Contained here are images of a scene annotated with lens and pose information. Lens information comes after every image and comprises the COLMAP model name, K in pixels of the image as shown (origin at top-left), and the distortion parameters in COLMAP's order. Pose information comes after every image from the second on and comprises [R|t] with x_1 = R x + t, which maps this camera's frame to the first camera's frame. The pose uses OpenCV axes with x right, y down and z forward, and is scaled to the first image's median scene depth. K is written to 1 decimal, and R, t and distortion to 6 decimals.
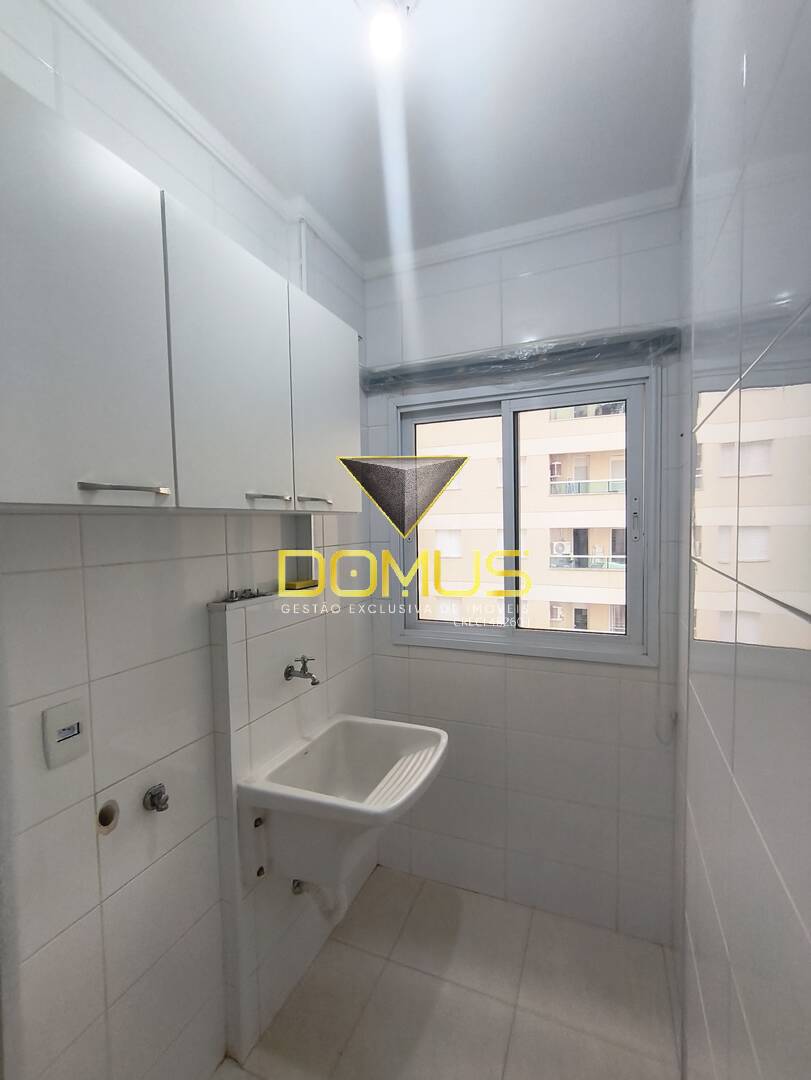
lens RADIAL K [[480.9, 0, 407.5], [0, 480.9, 541.8], [0, 0, 1]] dist [-0.014251, 0.000587]
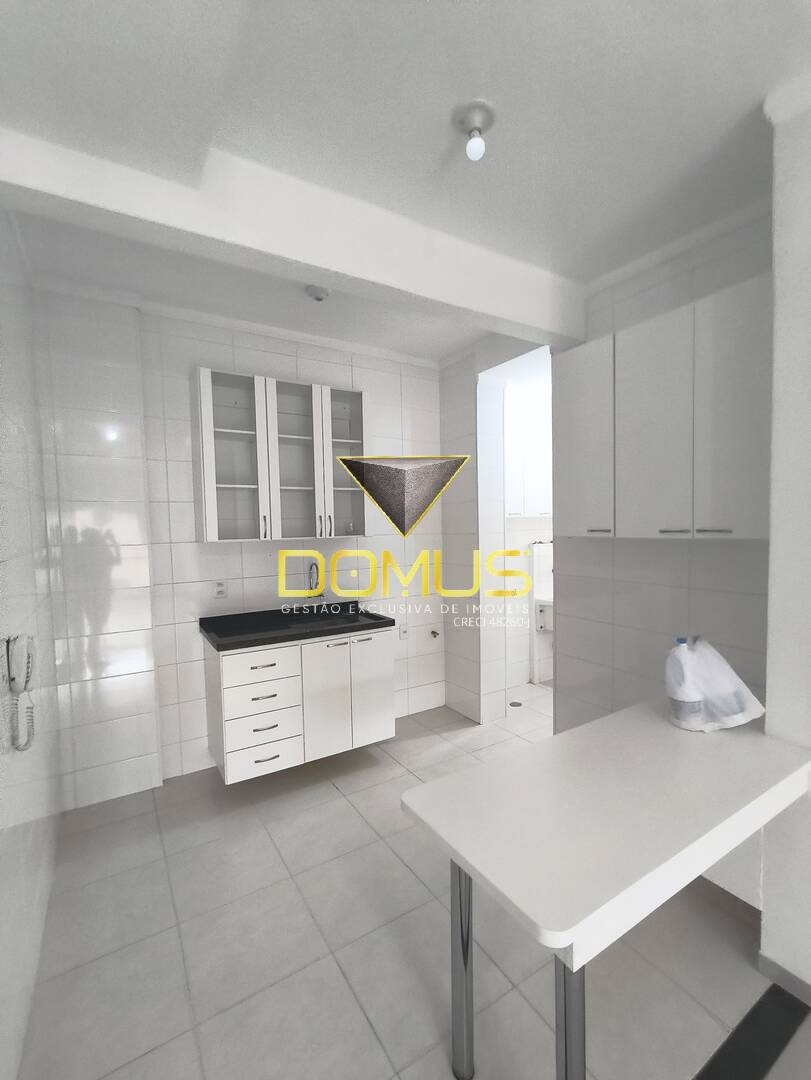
lens RADIAL K [[480.9, 0, 406.3], [0, 480.9, 542.3], [0, 0, 1]] dist [-0.014251, 0.000587]
pose [[0.821974, 0.020362, -0.569162, 0.802025], [-0.016079, 0.999792, 0.012547, 0.081943], [0.569299, -0.001161, 0.822130, -2.265462]]
